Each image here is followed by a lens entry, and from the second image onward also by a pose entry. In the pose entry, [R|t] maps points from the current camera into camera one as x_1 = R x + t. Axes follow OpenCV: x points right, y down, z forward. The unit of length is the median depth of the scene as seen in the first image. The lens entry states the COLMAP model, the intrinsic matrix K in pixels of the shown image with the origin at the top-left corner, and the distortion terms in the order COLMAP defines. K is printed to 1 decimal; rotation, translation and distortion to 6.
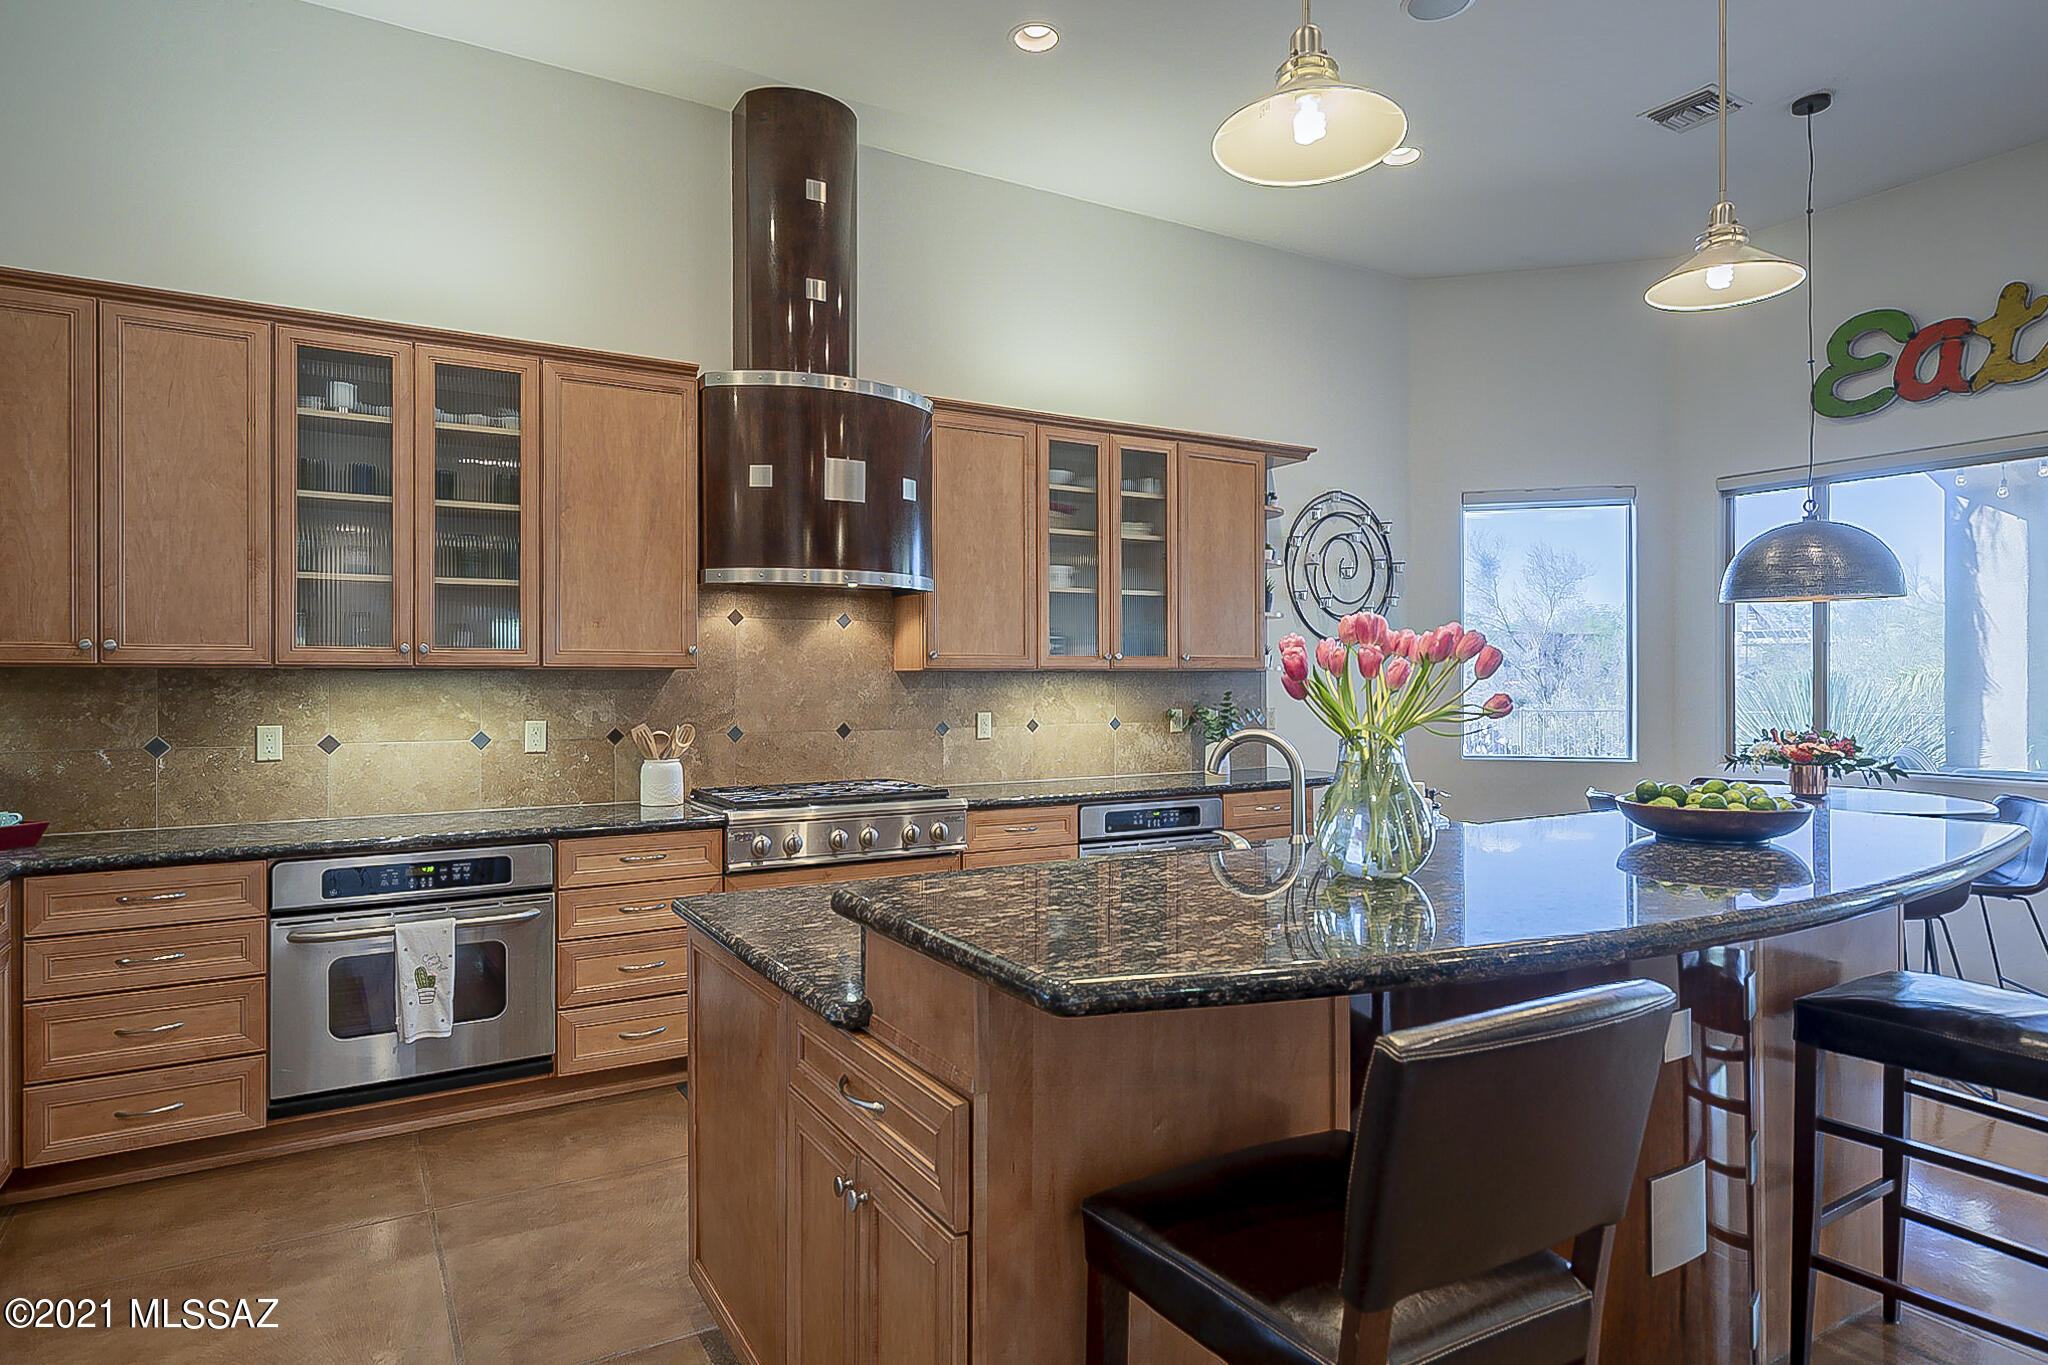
lens RADIAL K [[1128.0, 0, 970.6], [0, 1128.0, 678.2], [0, 0, 1]] dist [0.023172, 0.000344]
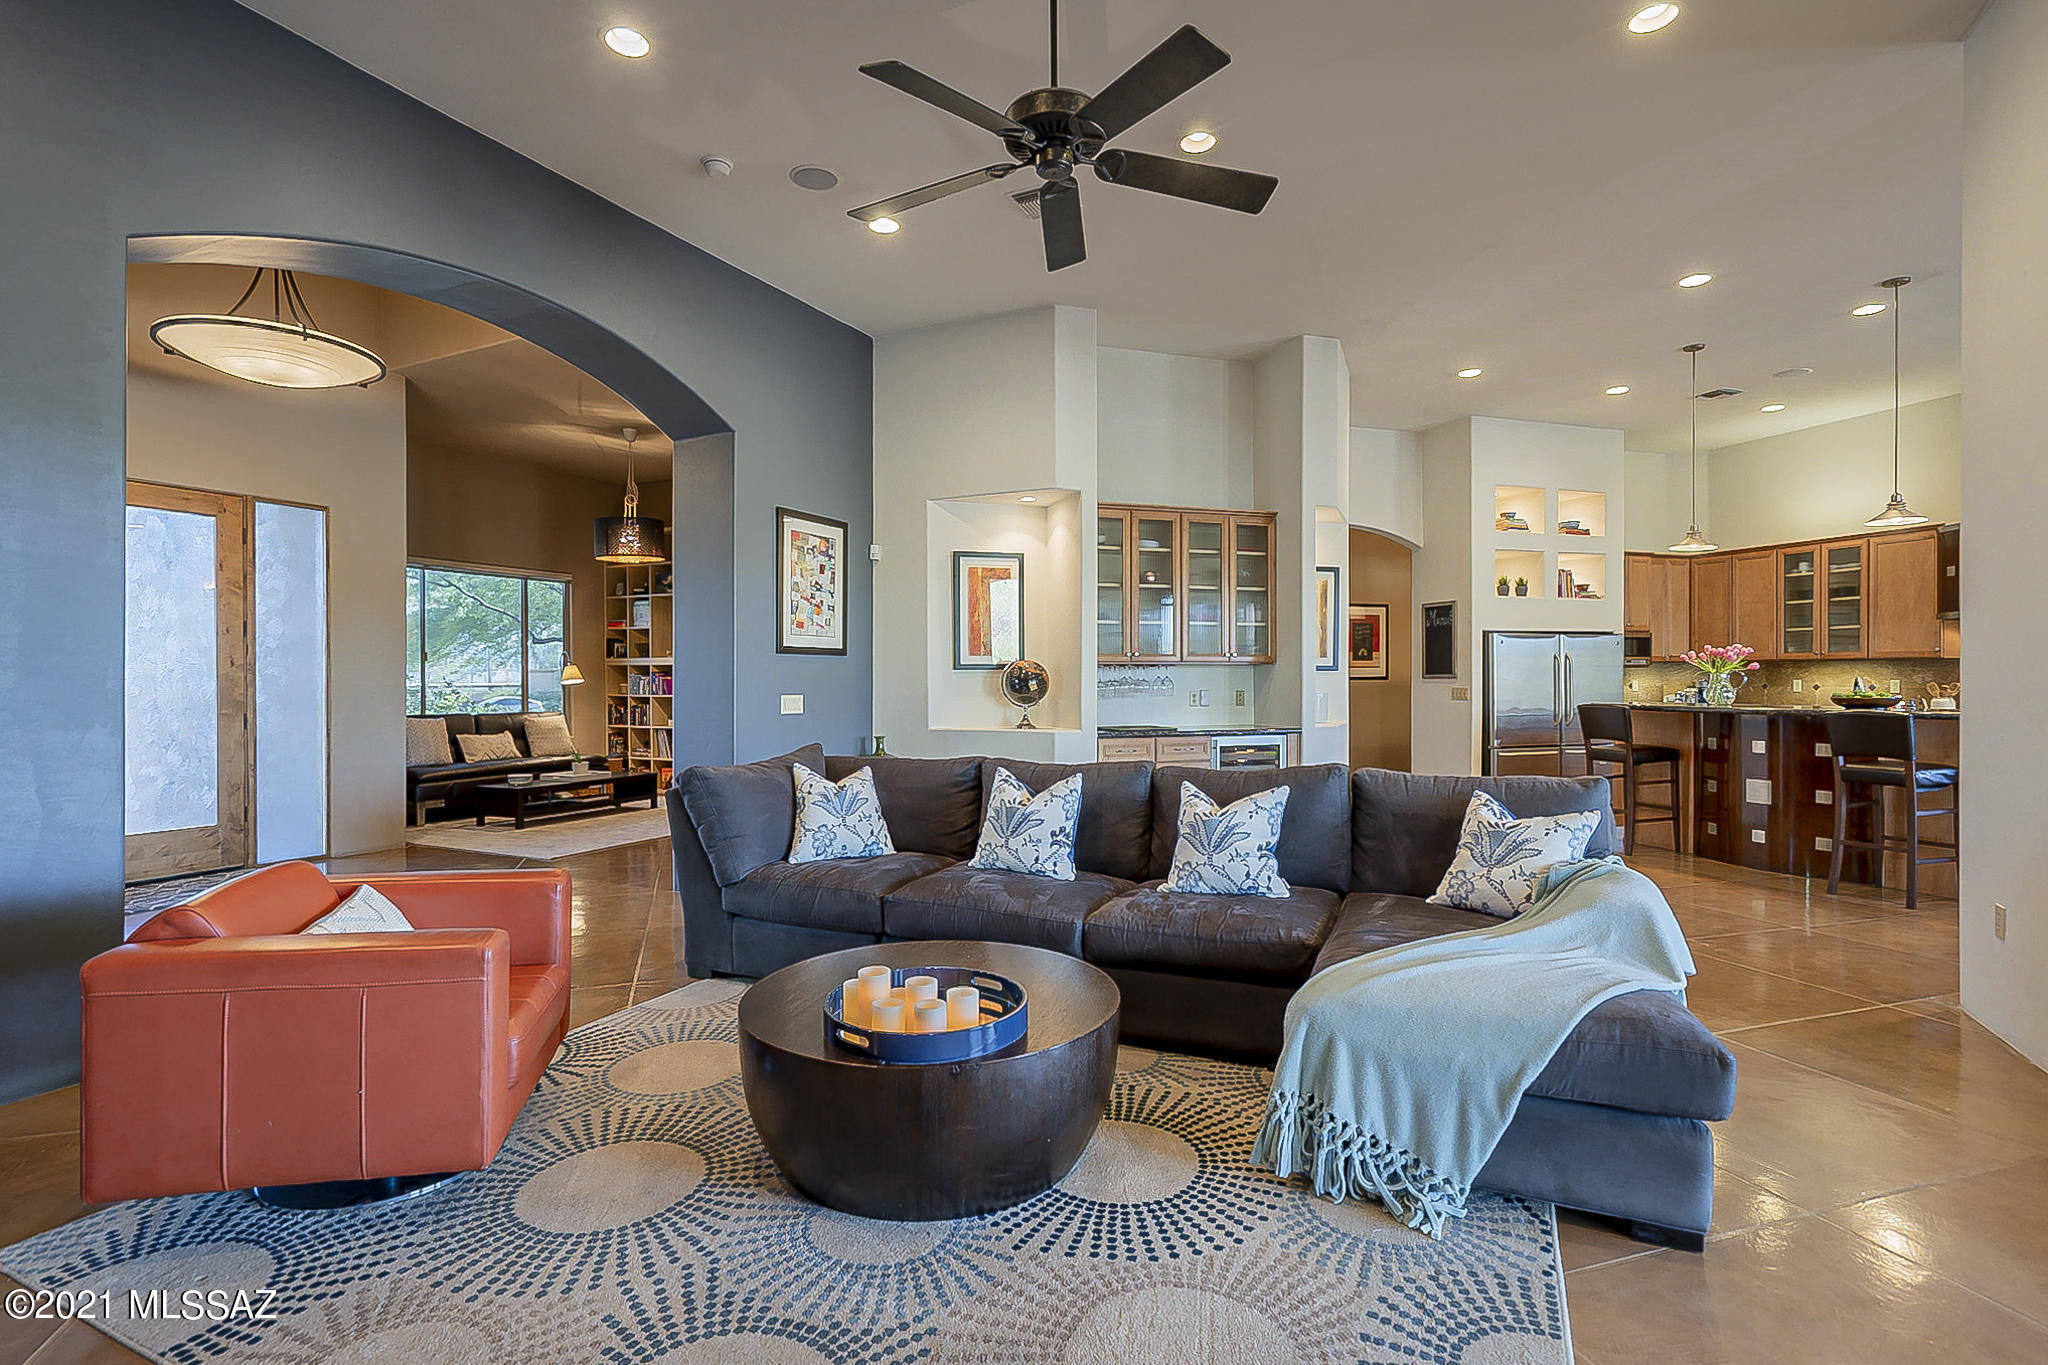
lens RADIAL K [[971.1, 0, 1024.0], [0, 971.1, 682.5], [0, 0, 1]] dist [0.002670, 0.000285]
pose [[-0.196726, 0.005195, -0.980445, 1.745598], [0.001168, 0.999986, 0.005064, 0.025872], [0.980458, -0.000149, -0.196729, -0.361109]]
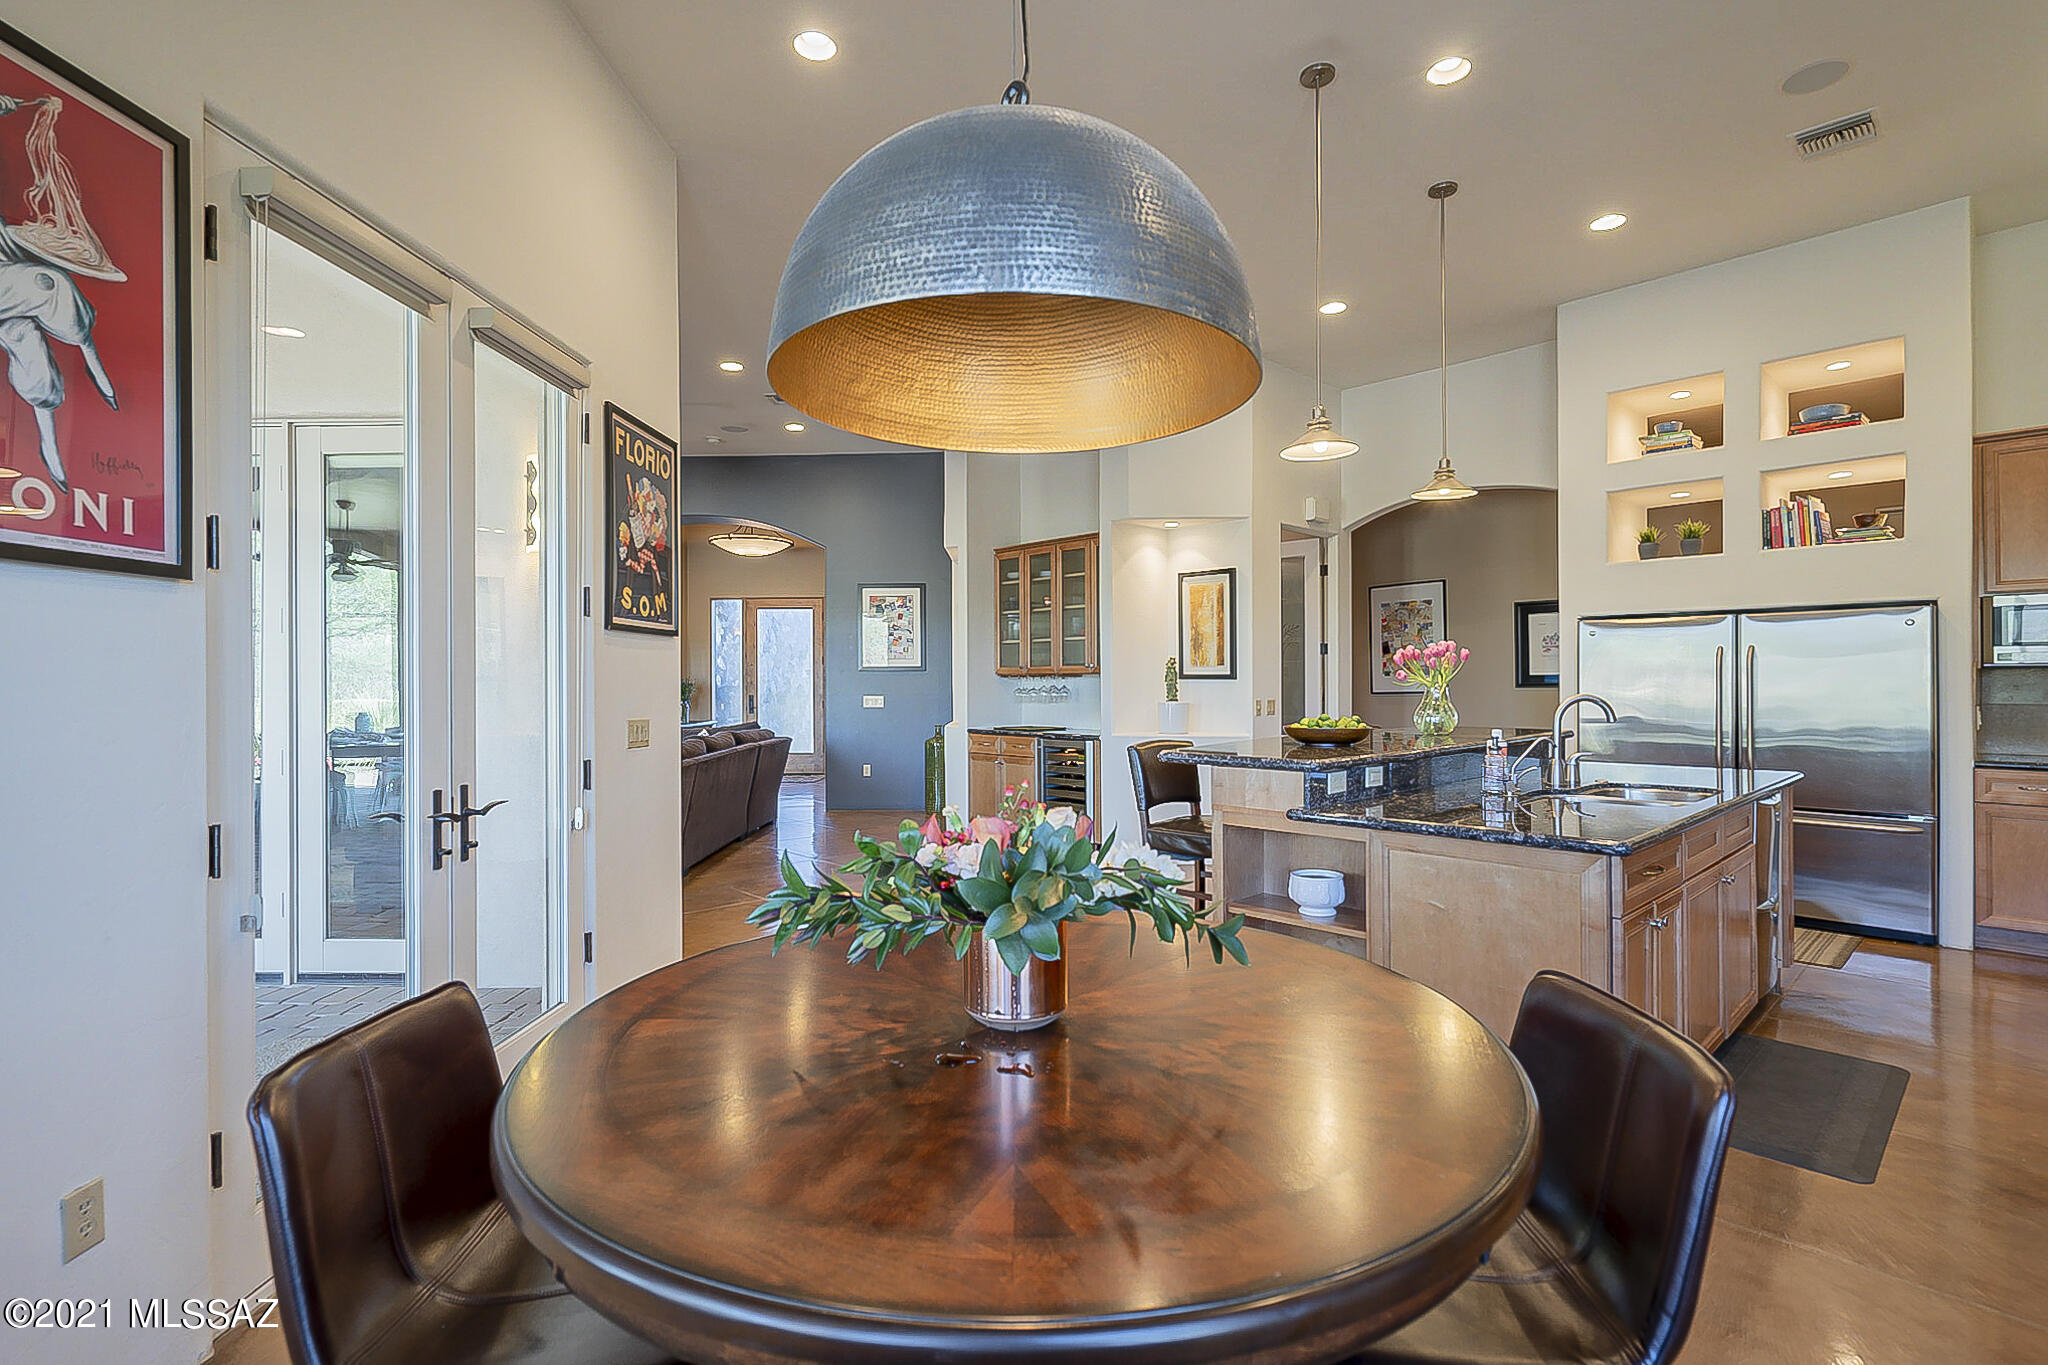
lens RADIAL K [[971.1, 0, 1024.0], [0, 971.1, 682.5], [0, 0, 1]] dist [0.002670, 0.000285]
pose [[-0.972952, 0.004903, -0.230954, 0.724059], [0.004129, 0.999984, 0.003835, 0.012679], [0.230969, 0.002778, -0.972957, 1.196925]]
